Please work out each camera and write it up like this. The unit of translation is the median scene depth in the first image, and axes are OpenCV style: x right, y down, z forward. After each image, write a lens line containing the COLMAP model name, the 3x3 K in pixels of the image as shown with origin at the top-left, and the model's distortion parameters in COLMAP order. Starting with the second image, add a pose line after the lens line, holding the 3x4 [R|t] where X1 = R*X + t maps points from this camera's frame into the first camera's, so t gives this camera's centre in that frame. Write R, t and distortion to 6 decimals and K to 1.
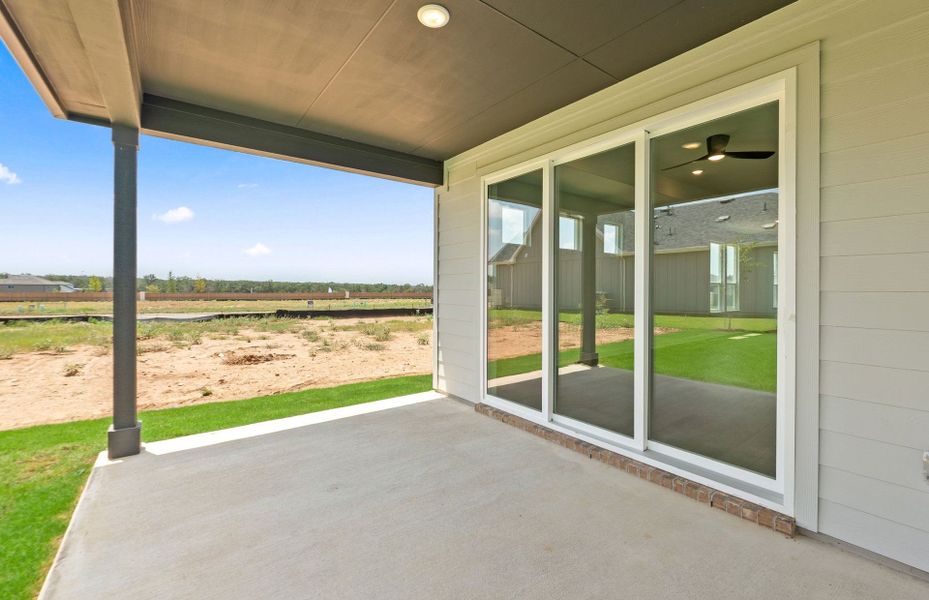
lens RADIAL K [[393.1, 0, 458.9], [0, 393.1, 299.5], [0, 0, 1]] dist [-0.000888, 0.000577]
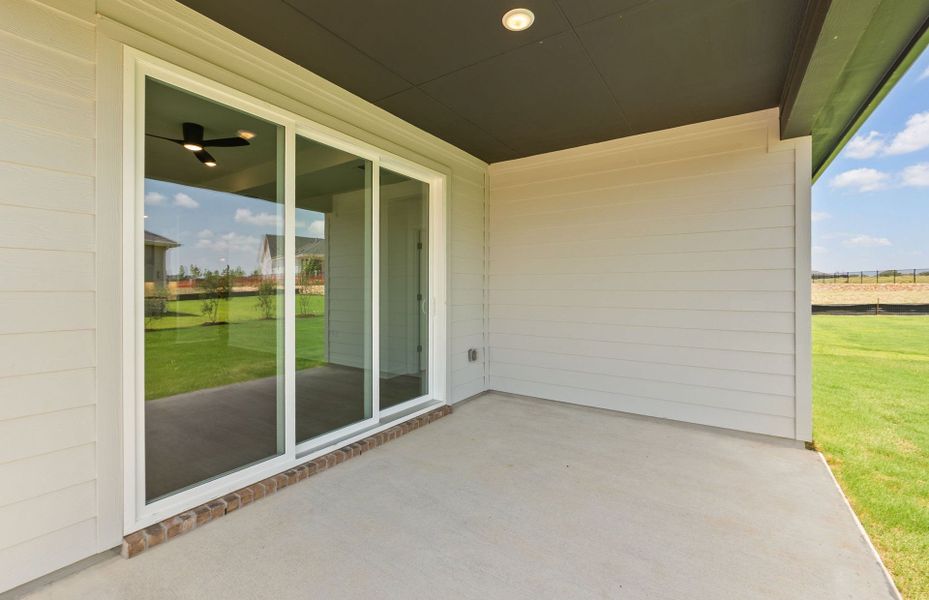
lens RADIAL K [[393.1, 0, 469.9], [0, 393.1, 296.2], [0, 0, 1]] dist [-0.000888, 0.000577]
pose [[-0.350589, -0.022205, 0.936266, -0.441284], [0.022225, 0.999240, 0.032020, -0.019786], [-0.936266, 0.032034, -0.349829, 0.674673]]
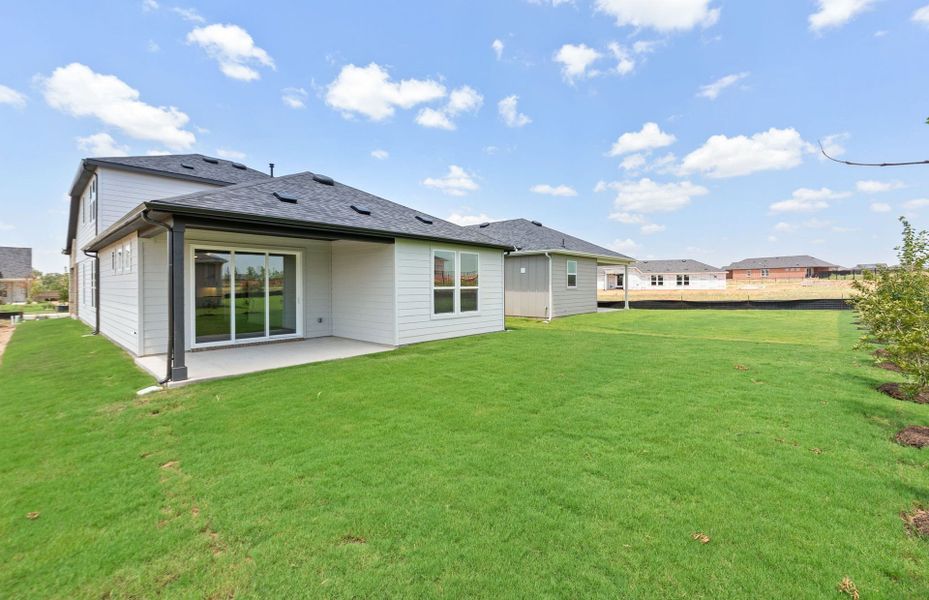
lens RADIAL K [[393.1, 0, 461.6], [0, 393.1, 280.6], [0, 0, 1]] dist [-0.000888, 0.000577]
pose [[-0.226222, 0.008892, 0.974035, -2.031634], [0.026403, 0.999647, -0.002993, -0.052195], [-0.973718, 0.025041, -0.226377, 0.045877]]
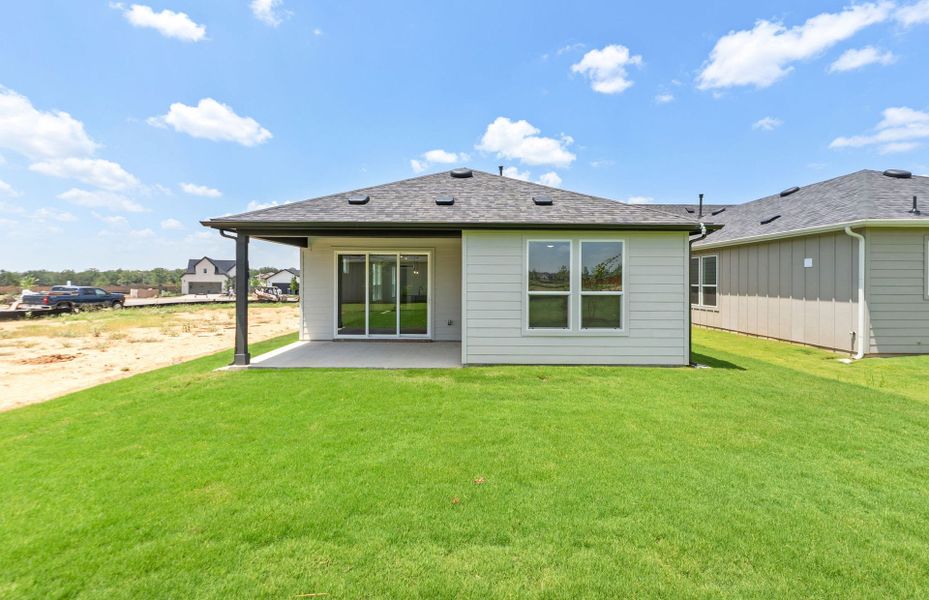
lens RADIAL K [[393.1, 0, 474.8], [0, 393.1, 283.6], [0, 0, 1]] dist [-0.000888, 0.000577]
pose [[0.565423, -0.003969, 0.824792, -1.312420], [0.017673, 0.999817, -0.007304, -0.049943], [-0.824612, 0.018707, 0.565390, -1.025108]]
